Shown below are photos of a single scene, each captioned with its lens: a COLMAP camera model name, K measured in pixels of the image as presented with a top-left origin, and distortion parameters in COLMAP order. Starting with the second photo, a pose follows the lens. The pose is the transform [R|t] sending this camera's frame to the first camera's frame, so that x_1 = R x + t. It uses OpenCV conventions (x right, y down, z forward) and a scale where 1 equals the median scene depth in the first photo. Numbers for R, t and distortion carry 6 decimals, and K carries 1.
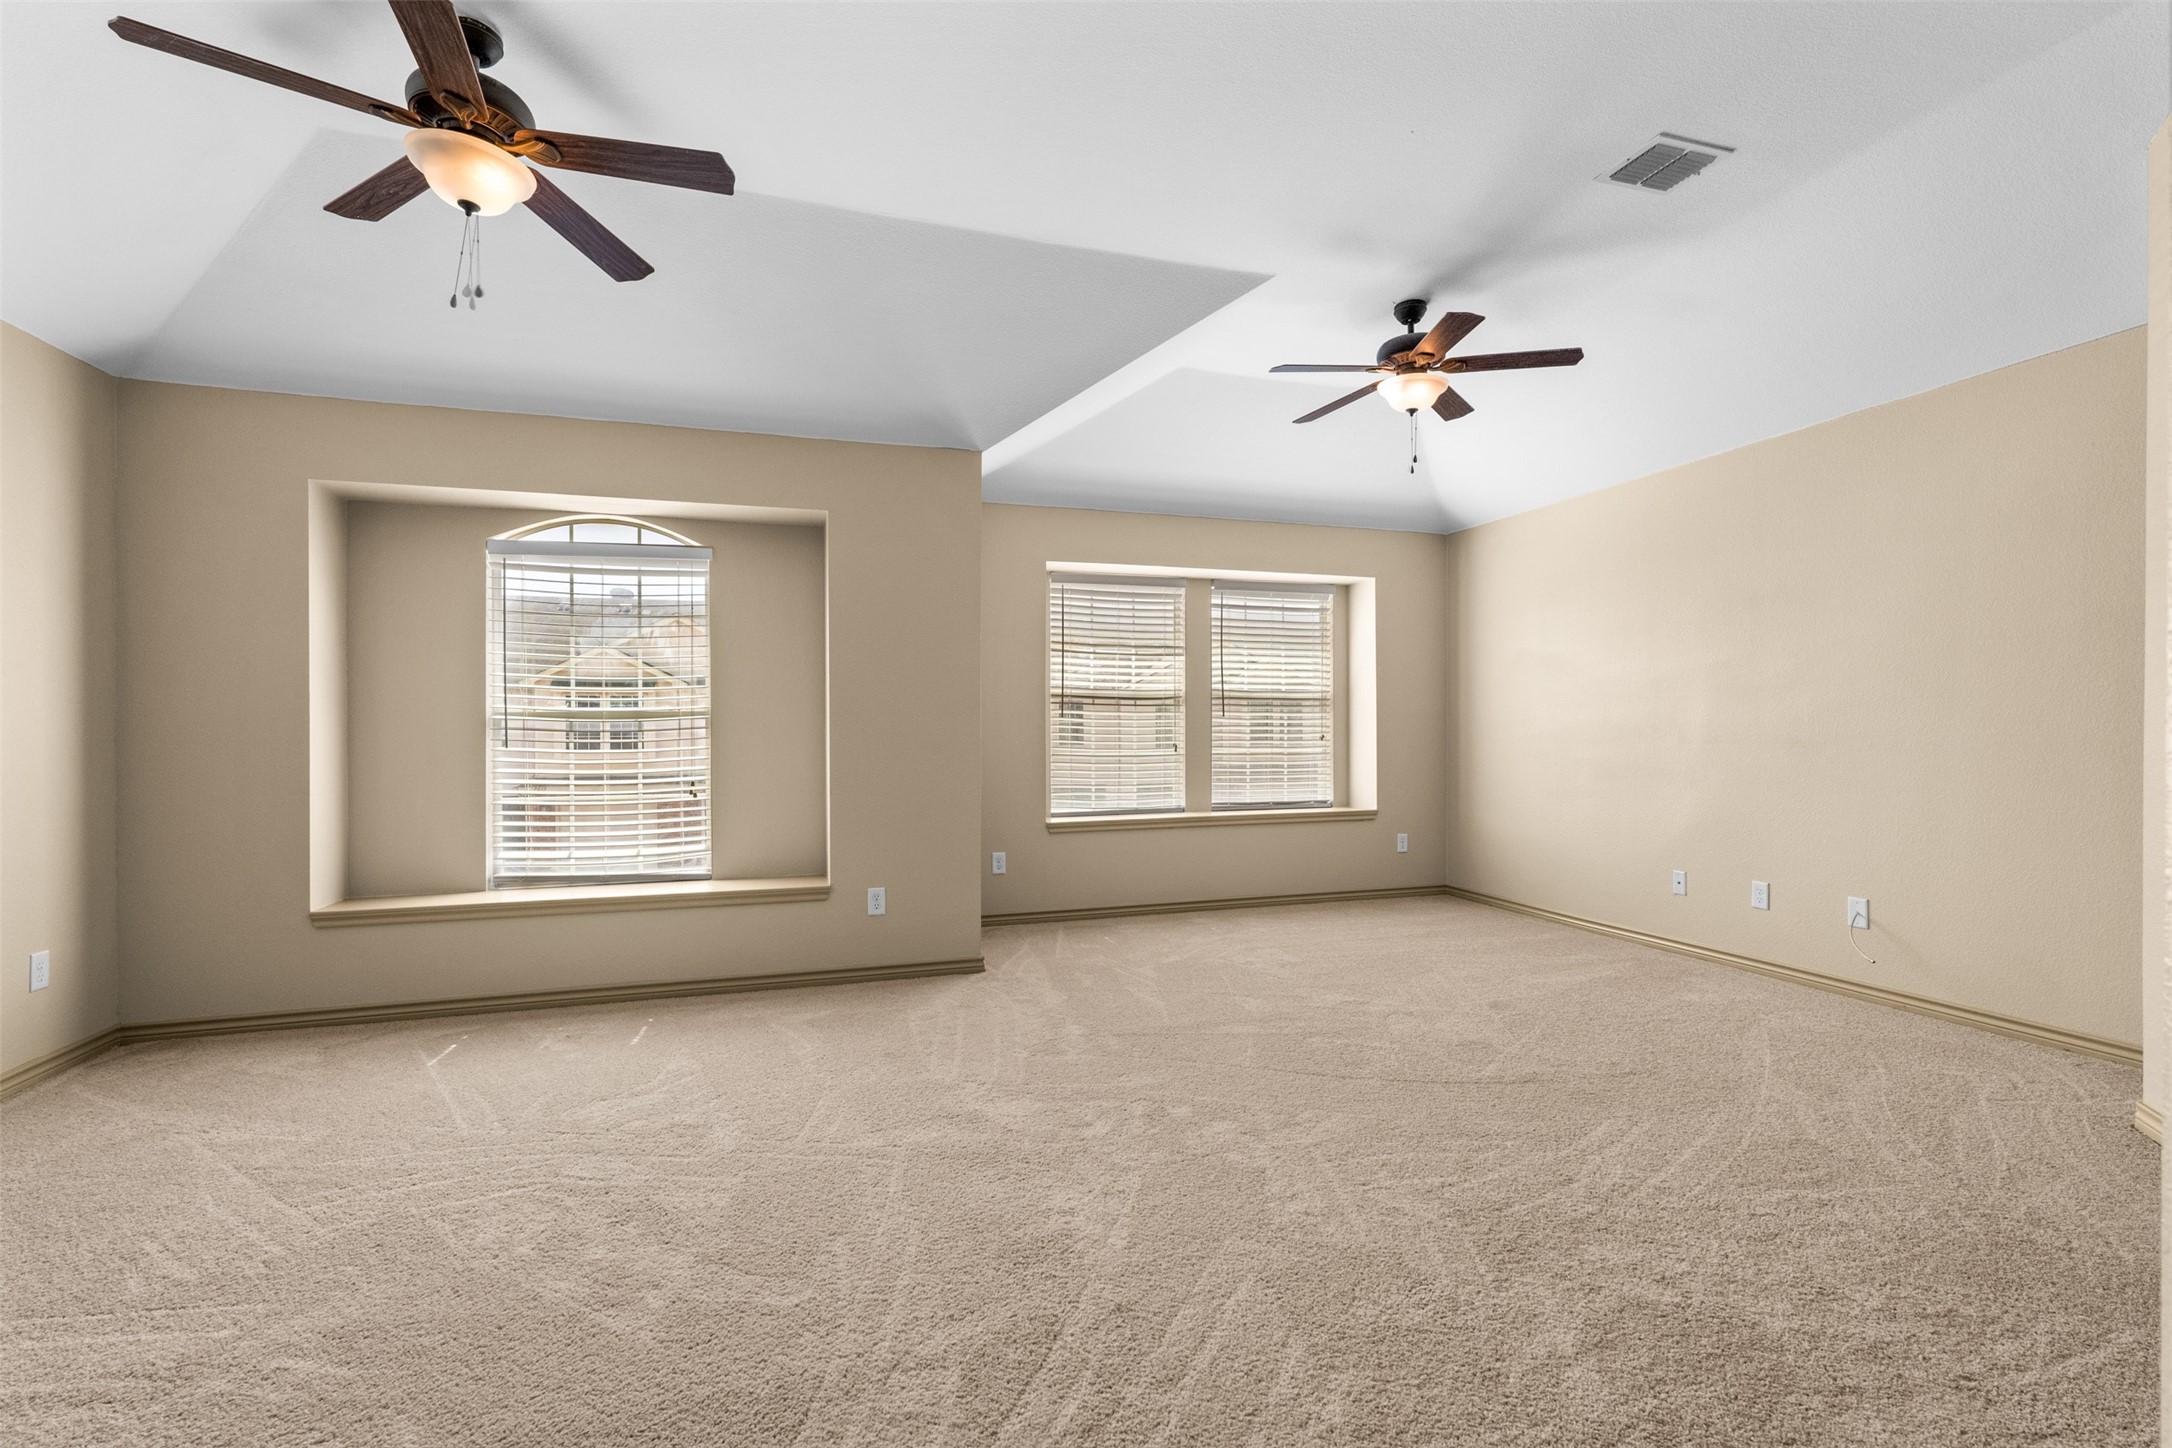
lens RADIAL K [[970.0, 0, 1087.6], [0, 970.0, 709.8], [0, 0, 1]] dist [-0.004406, 0.000981]
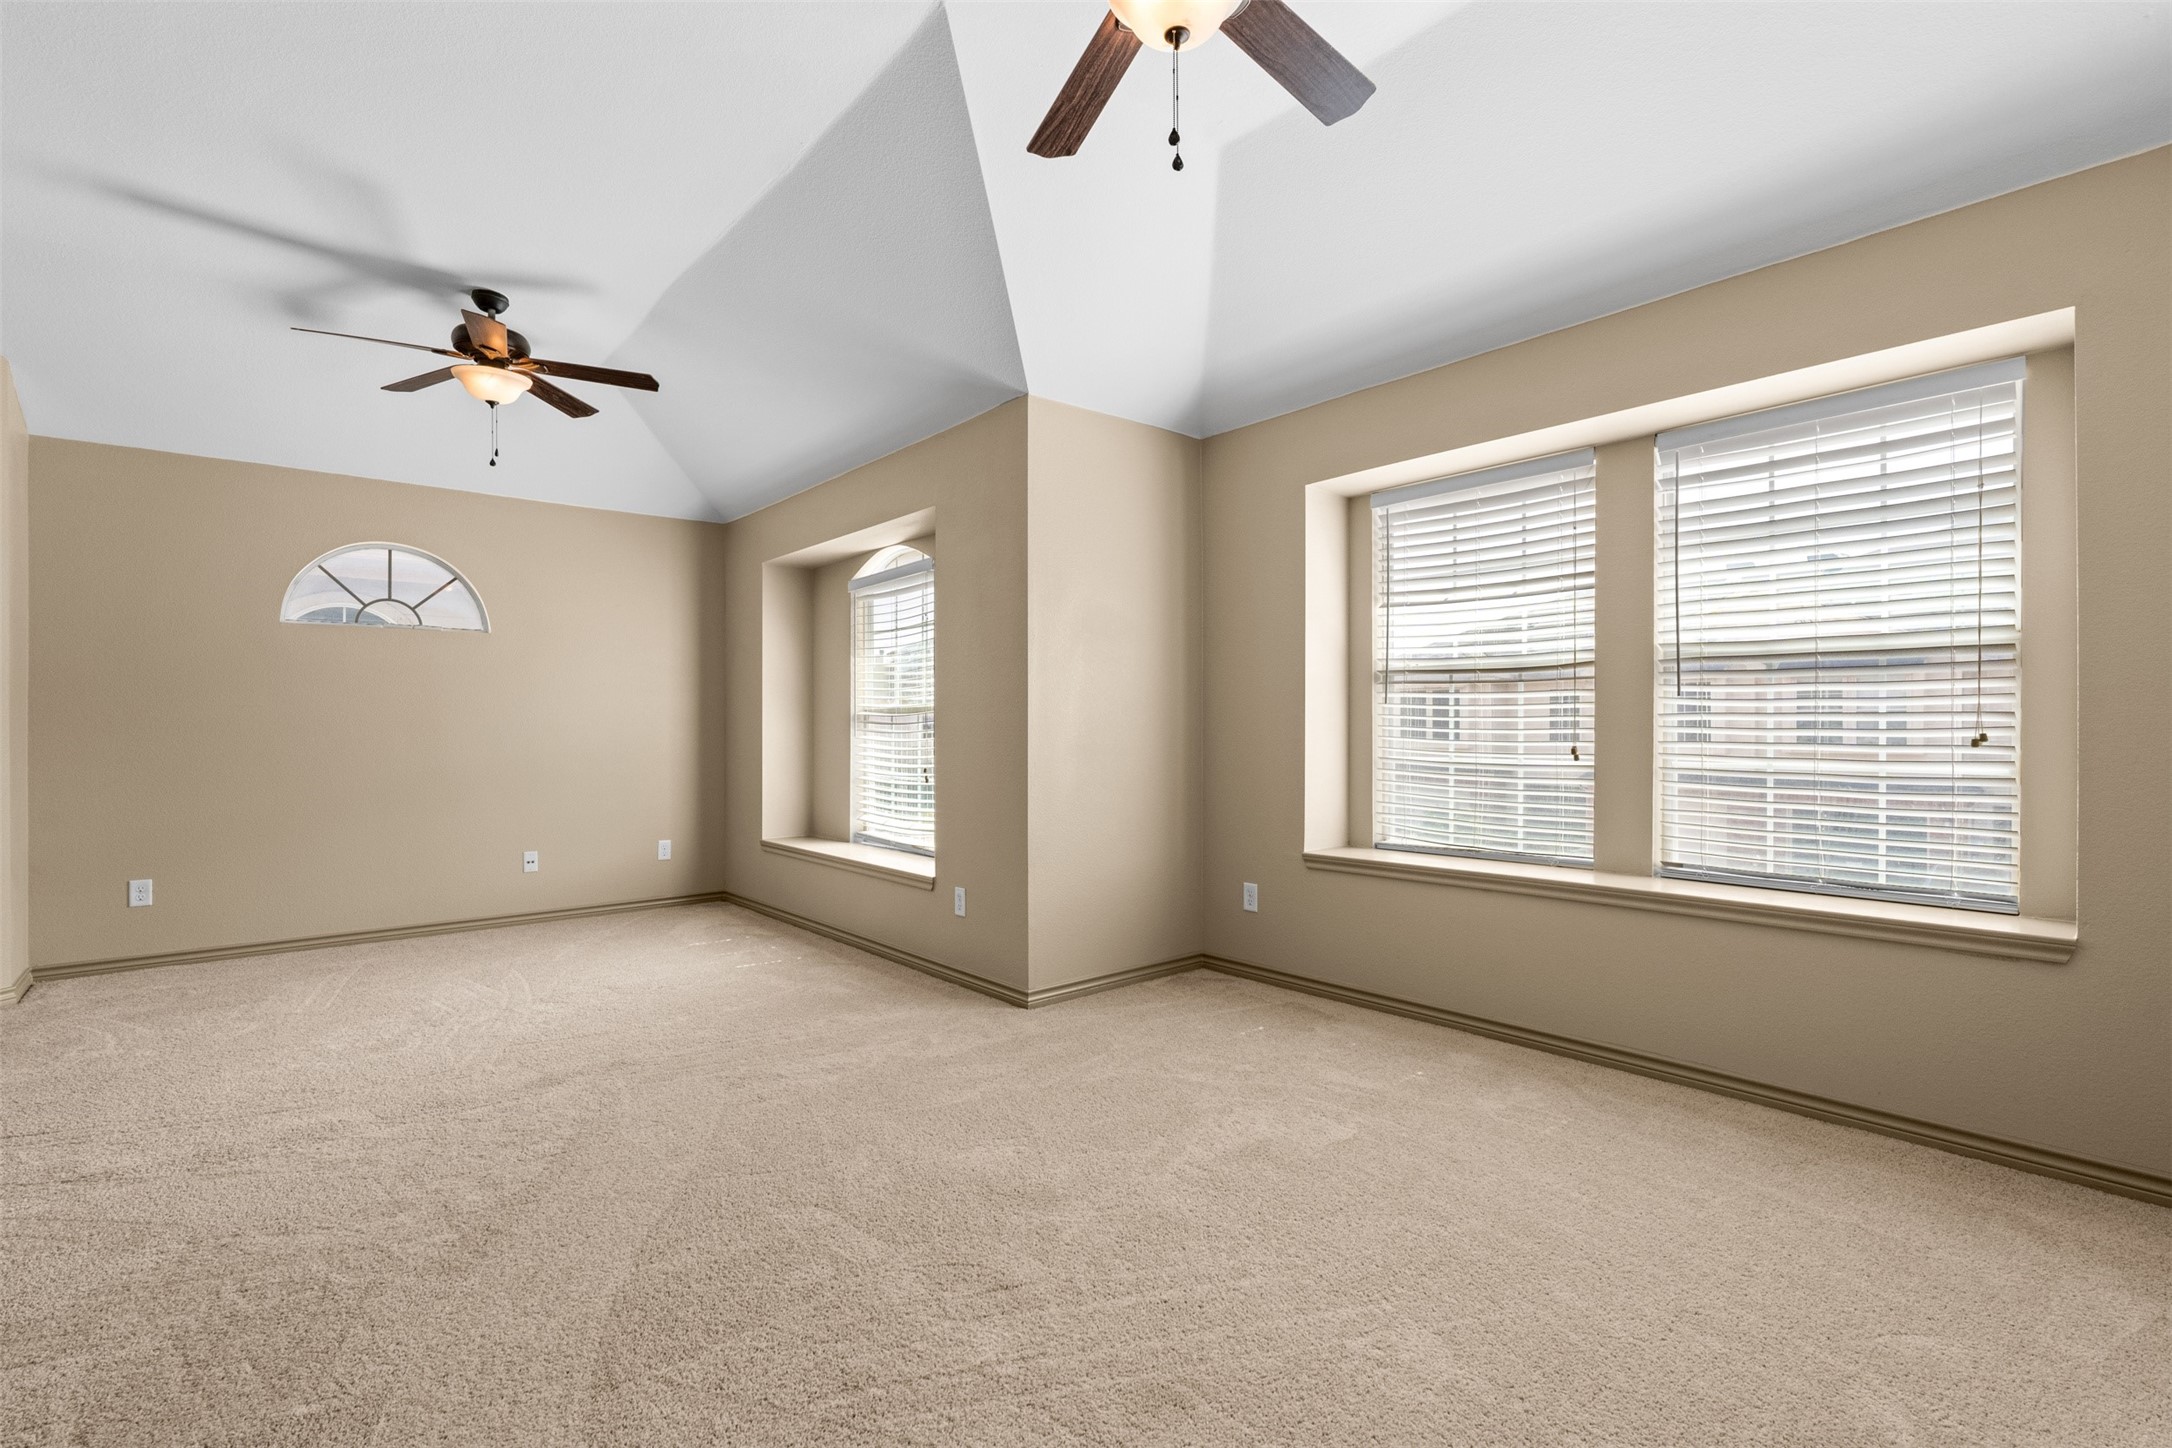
lens RADIAL K [[970.0, 0, 1094.2], [0, 970.0, 725.4], [0, 0, 1]] dist [-0.004406, 0.000981]
pose [[0.389056, 0.004418, -0.921203, 0.504658], [0.024928, 0.999572, 0.015322, 0.007171], [0.920877, -0.028924, 0.388780, 0.526480]]
